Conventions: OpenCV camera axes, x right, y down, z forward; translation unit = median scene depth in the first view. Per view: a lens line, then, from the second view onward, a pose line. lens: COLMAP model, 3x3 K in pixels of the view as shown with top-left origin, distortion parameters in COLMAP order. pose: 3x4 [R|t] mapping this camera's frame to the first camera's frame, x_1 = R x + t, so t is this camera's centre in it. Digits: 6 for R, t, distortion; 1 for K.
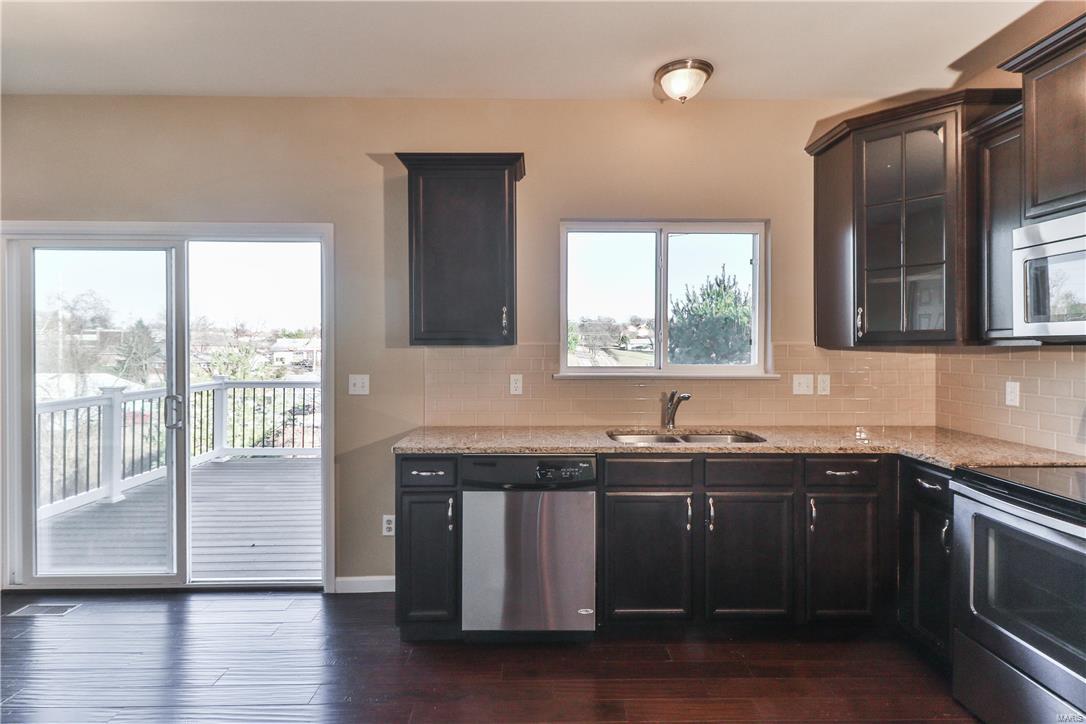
lens RADIAL K [[551.2, 0, 544.7], [0, 551.2, 350.9], [0, 0, 1]] dist [0.016881, -0.011463]
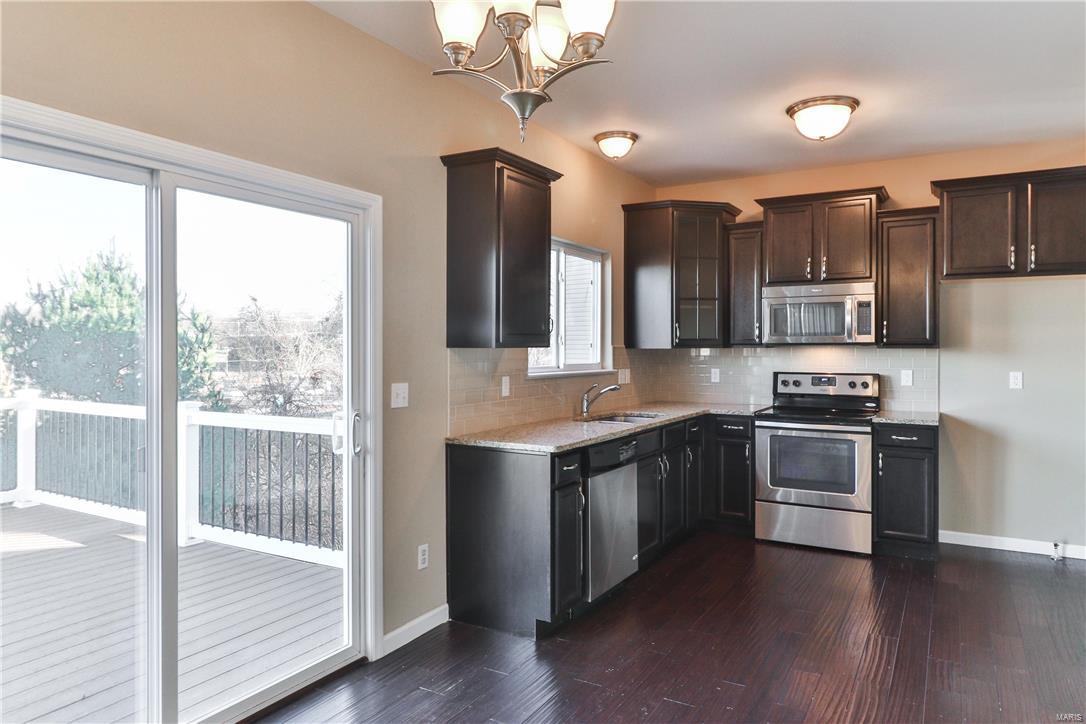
lens RADIAL K [[722.3, 0, 536.7], [0, 722.3, 352.6], [0, 0, 1]] dist [0.000667, 0.004417]
pose [[0.514217, -0.006232, 0.857638, -1.169634], [0.008058, 0.999965, 0.002434, -0.003895], [-0.857622, 0.005659, 0.514249, 0.270406]]
